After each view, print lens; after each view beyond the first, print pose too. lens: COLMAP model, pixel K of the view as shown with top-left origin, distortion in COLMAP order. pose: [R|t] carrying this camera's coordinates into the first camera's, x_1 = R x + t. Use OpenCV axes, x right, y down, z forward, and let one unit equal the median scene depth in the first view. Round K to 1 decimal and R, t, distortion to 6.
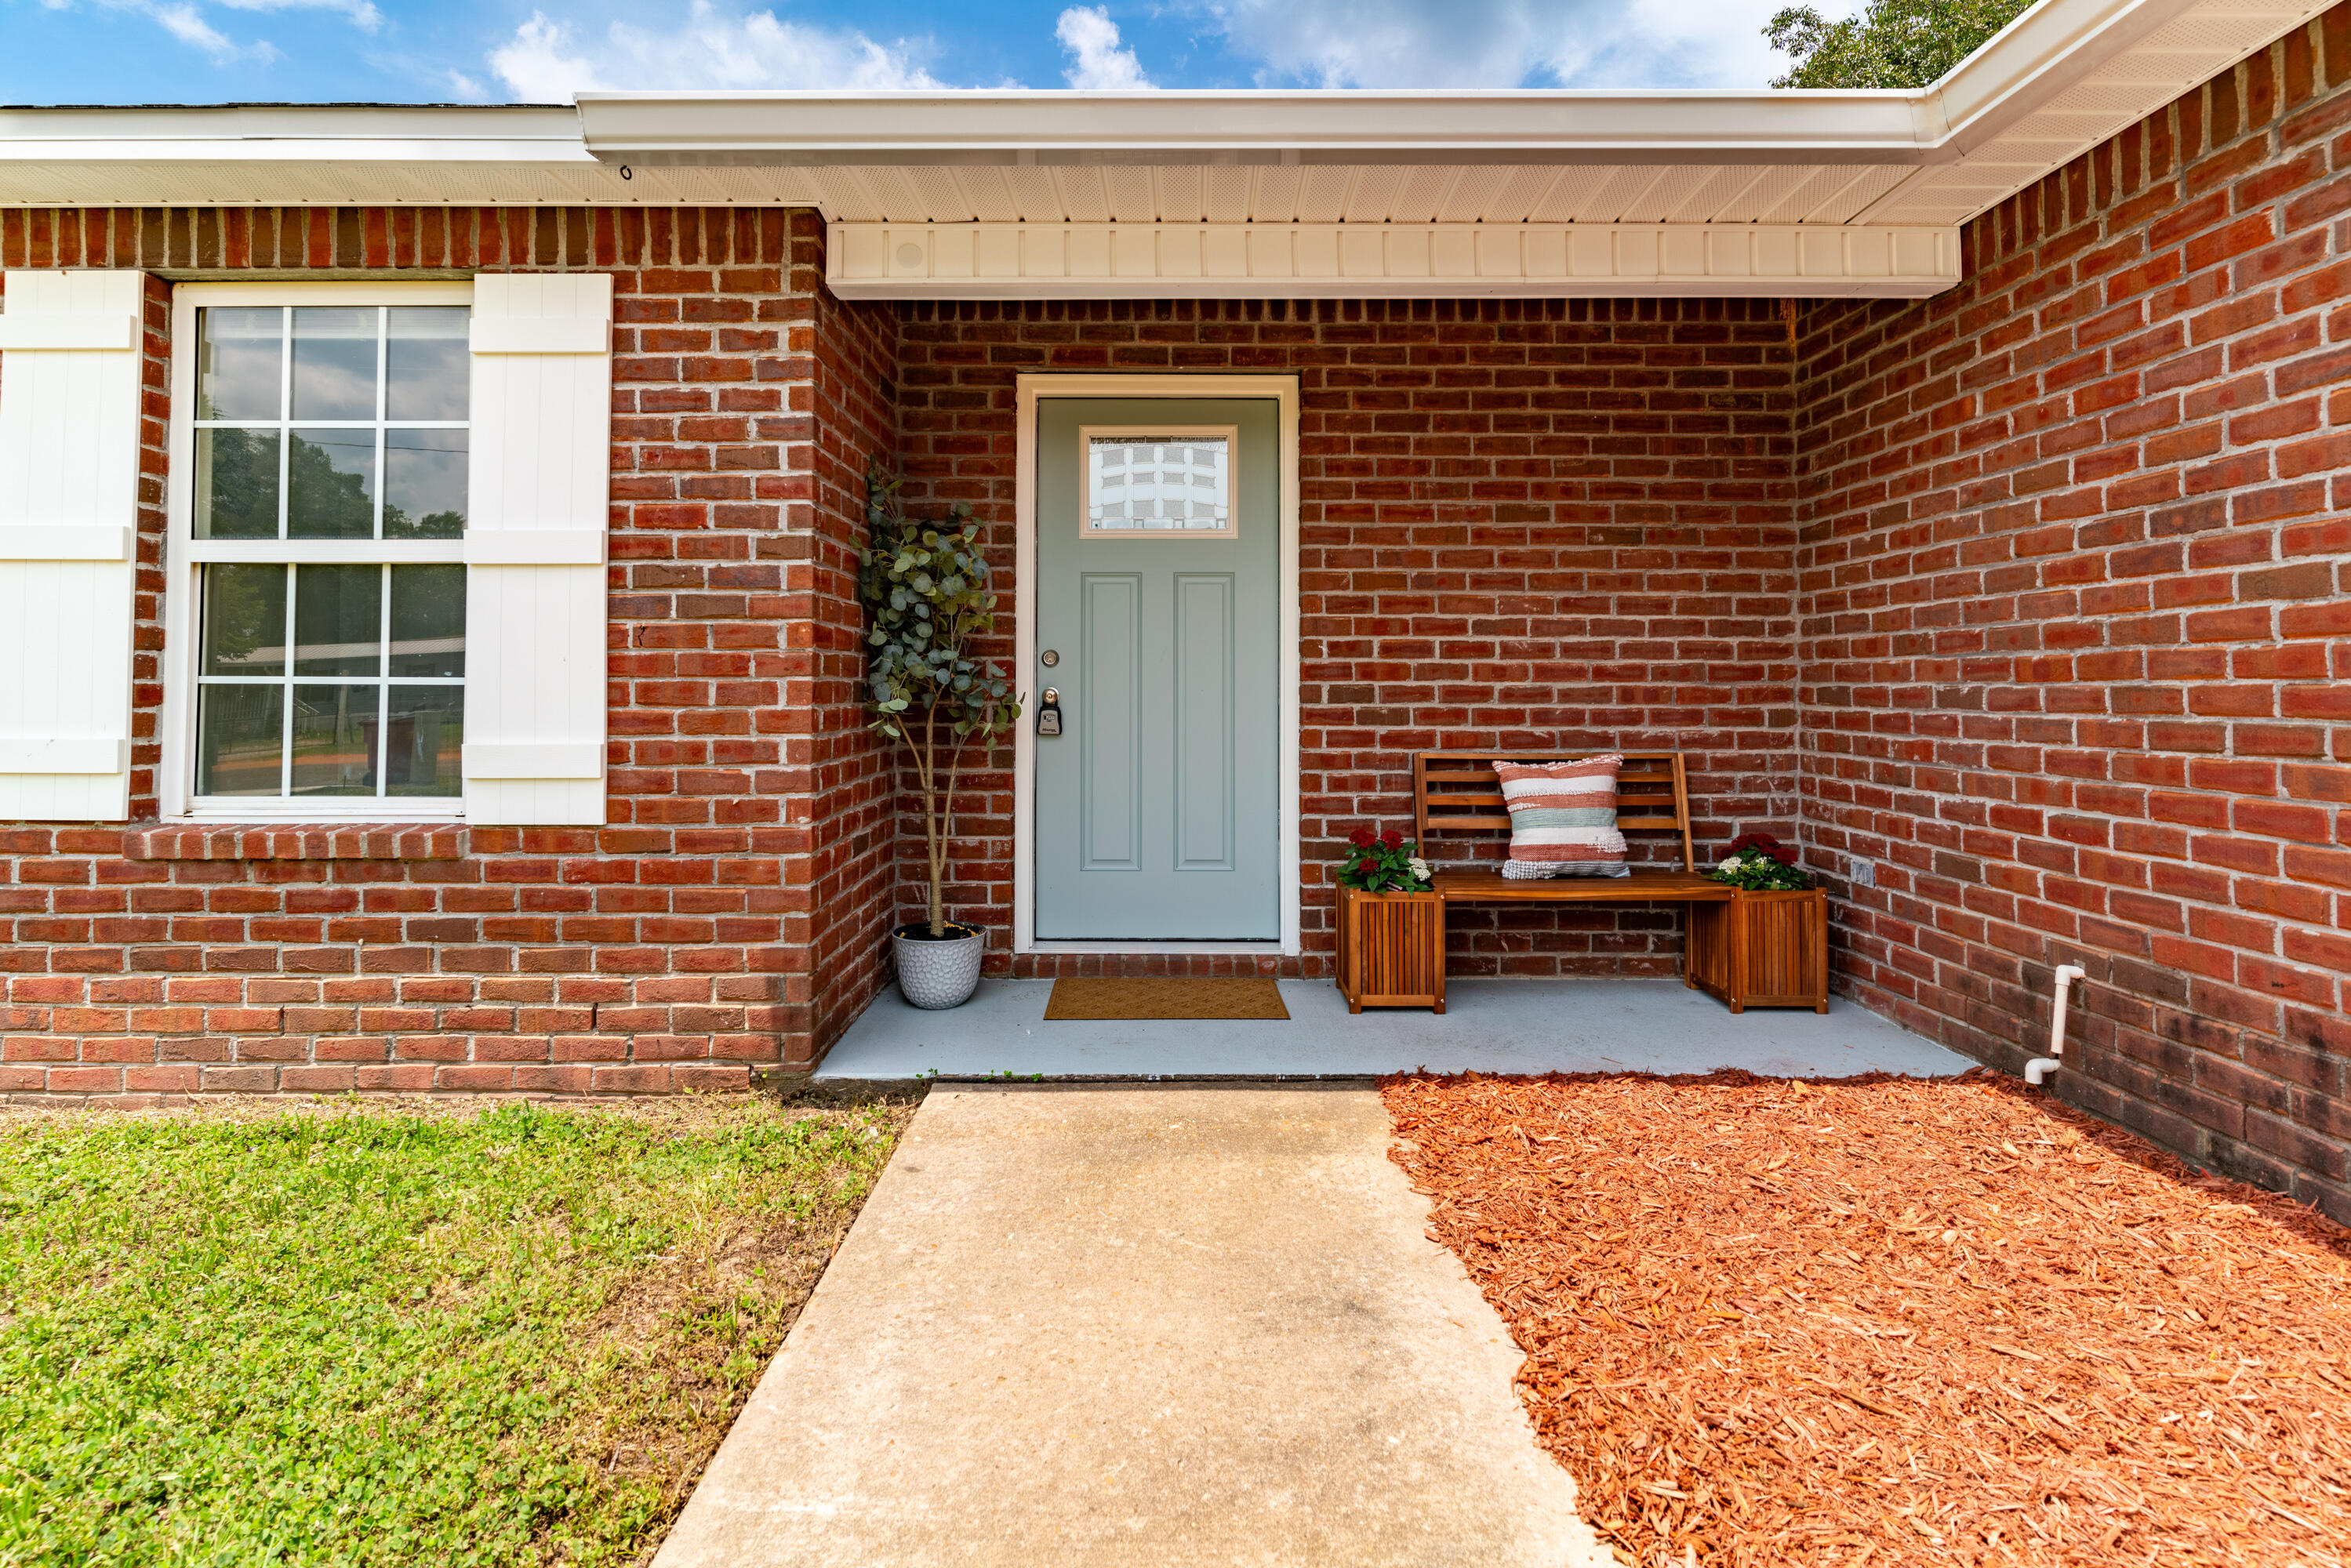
lens RADIAL K [[1106.1, 0, 1171.2], [0, 1106.1, 658.6], [0, 0, 1]] dist [0.000707, 0.000287]
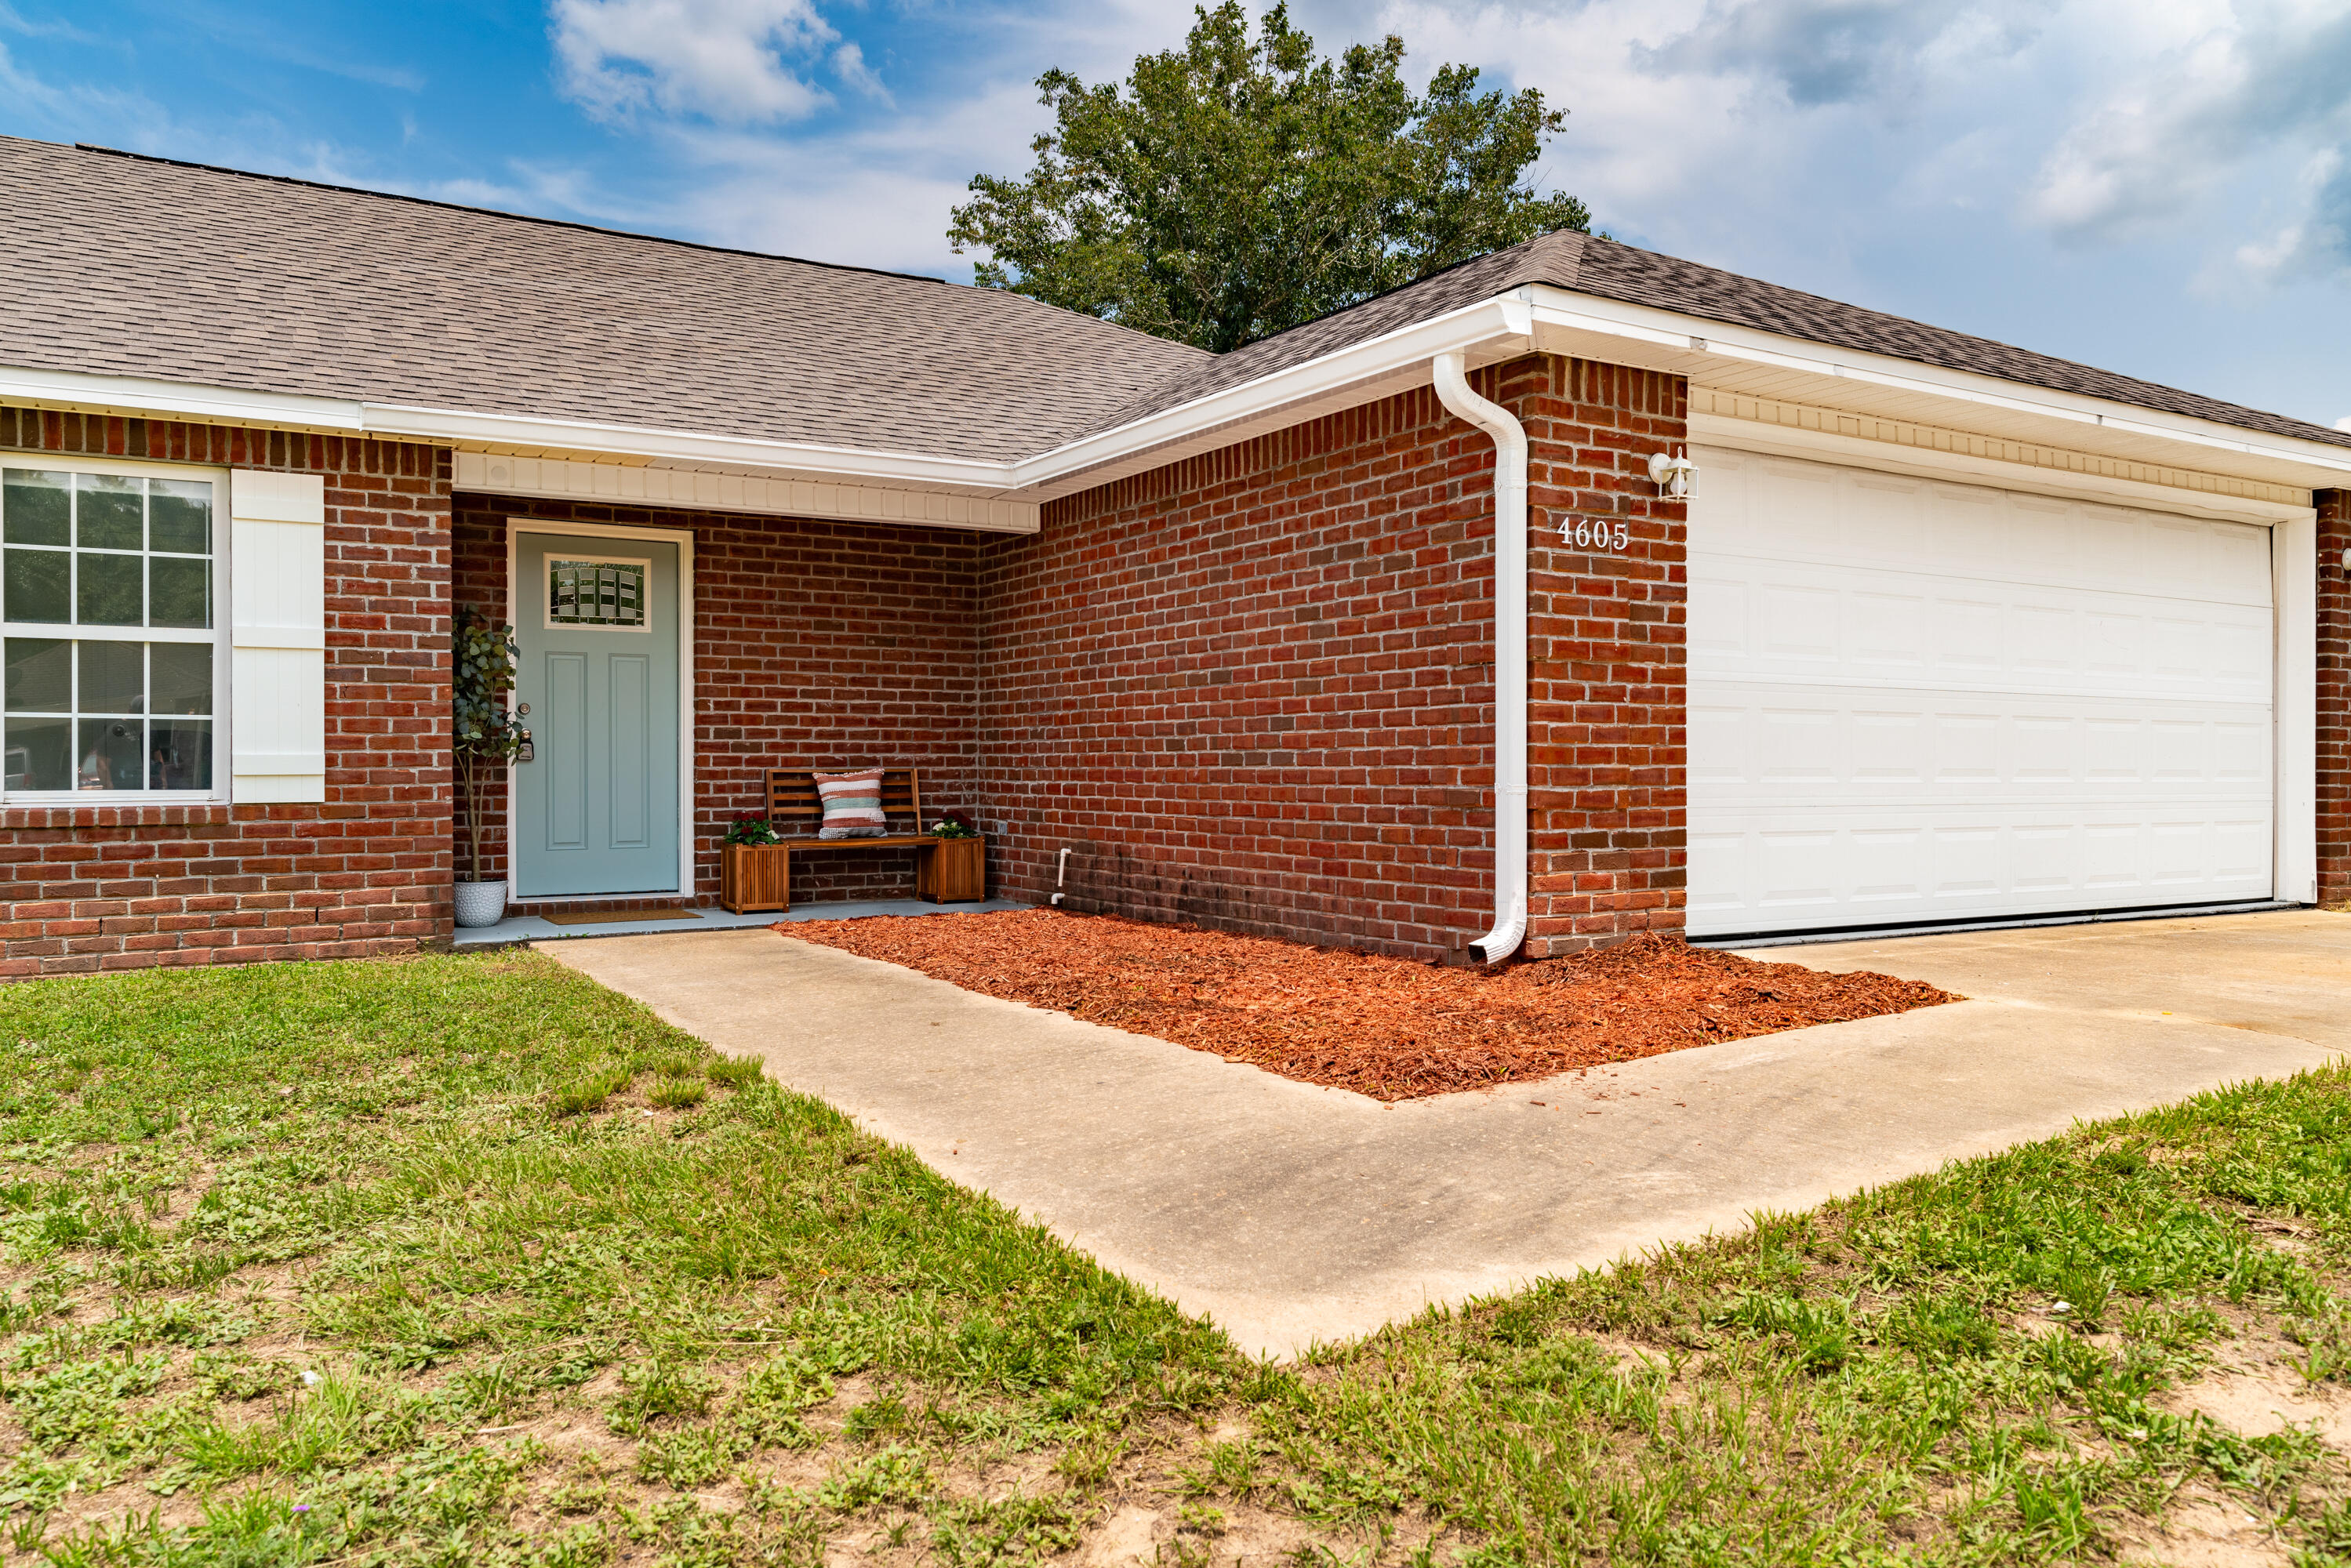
lens RADIAL K [[1647.5, 0, 1130.4], [0, 1647.5, 752.4], [0, 0, 1]] dist [-0.000091, -0.000205]
pose [[0.859811, 0.001077, 0.510611, -0.726437], [-0.010584, 0.999821, 0.015714, 0.020297], [-0.510502, -0.018915, 0.859668, -1.777746]]
